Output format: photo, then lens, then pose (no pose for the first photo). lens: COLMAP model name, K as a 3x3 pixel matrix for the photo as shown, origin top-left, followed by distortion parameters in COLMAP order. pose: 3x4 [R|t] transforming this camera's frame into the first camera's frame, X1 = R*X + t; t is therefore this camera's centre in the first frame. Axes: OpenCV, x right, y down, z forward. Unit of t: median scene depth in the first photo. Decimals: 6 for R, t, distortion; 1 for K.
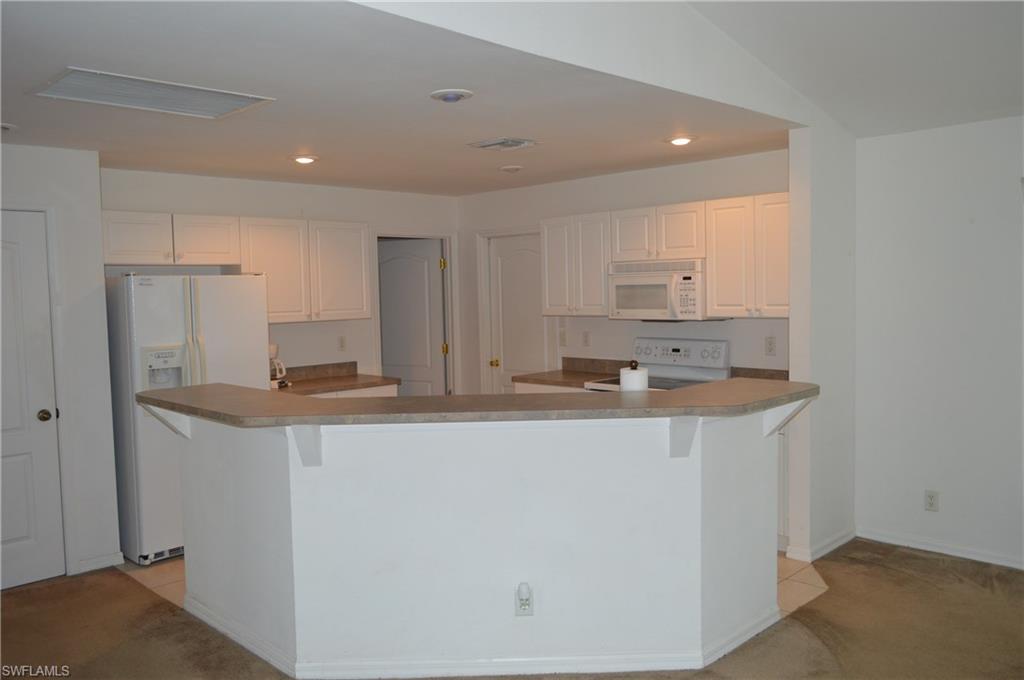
lens RADIAL K [[809.2, 0, 512.0], [0, 809.2, 340.0], [0, 0, 1]] dist [-0.013602, 0.004454]
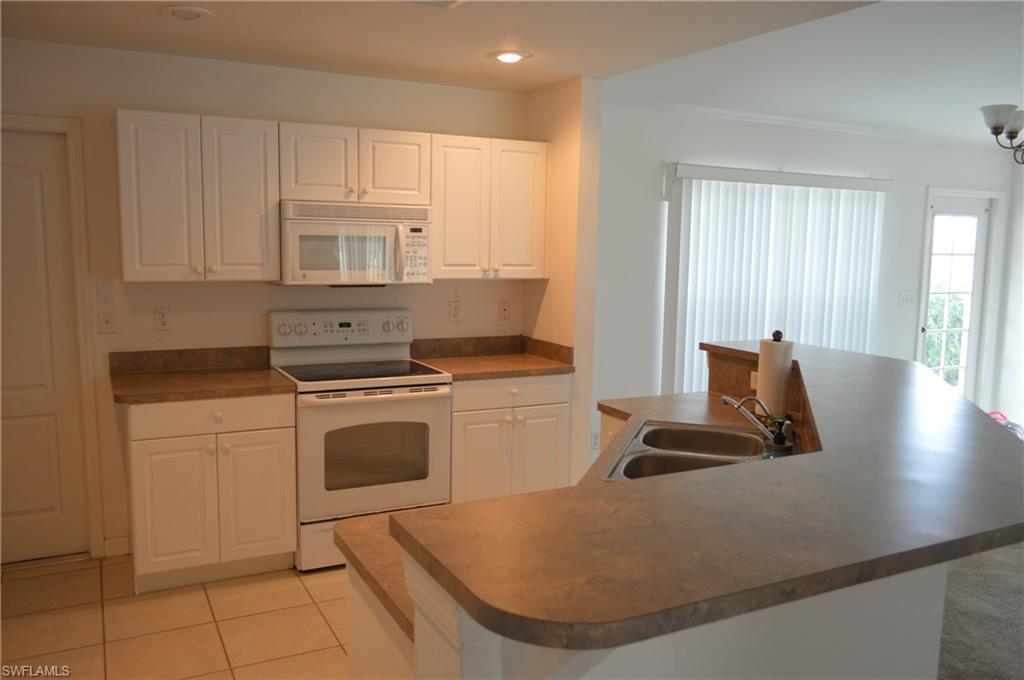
lens RADIAL K [[809.2, 0, 512.0], [0, 809.2, 340.0], [0, 0, 1]] dist [-0.013602, 0.004454]
pose [[0.302672, -0.089424, 0.948890, -0.500295], [0.036316, 0.995948, 0.082275, -0.031665], [-0.952403, 0.009558, 0.304693, 0.672503]]
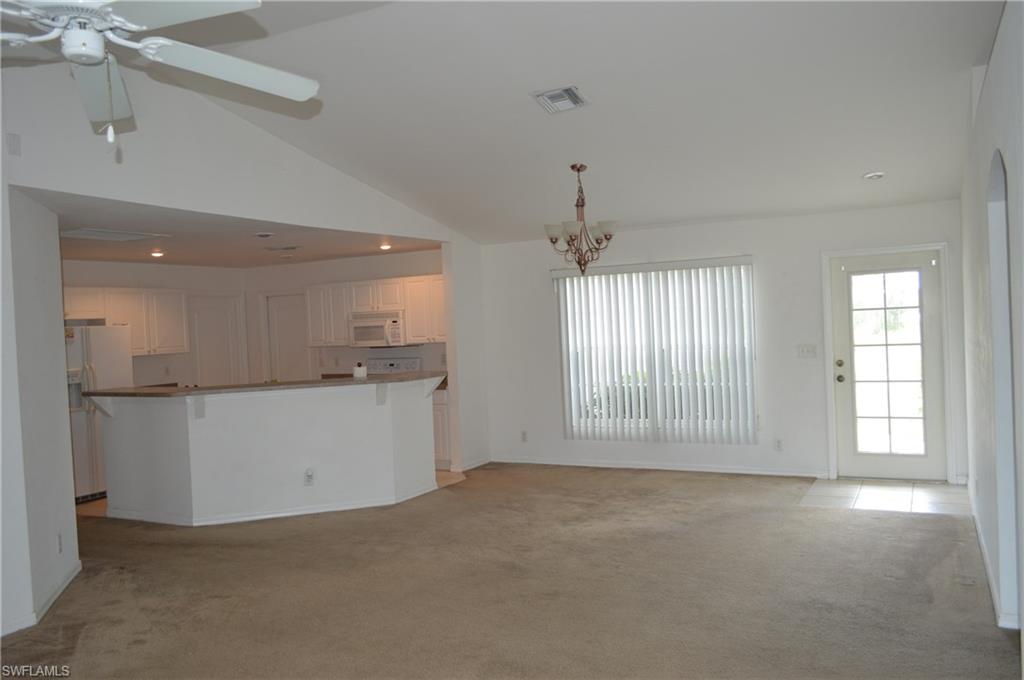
lens RADIAL K [[809.2, 0, 512.0], [0, 809.2, 340.0], [0, 0, 1]] dist [-0.013602, 0.004454]
pose [[0.954293, -0.026552, 0.297692, -0.059747], [0.041754, 0.998122, -0.044824, 0.050241], [-0.295942, 0.055205, 0.953609, -0.718242]]
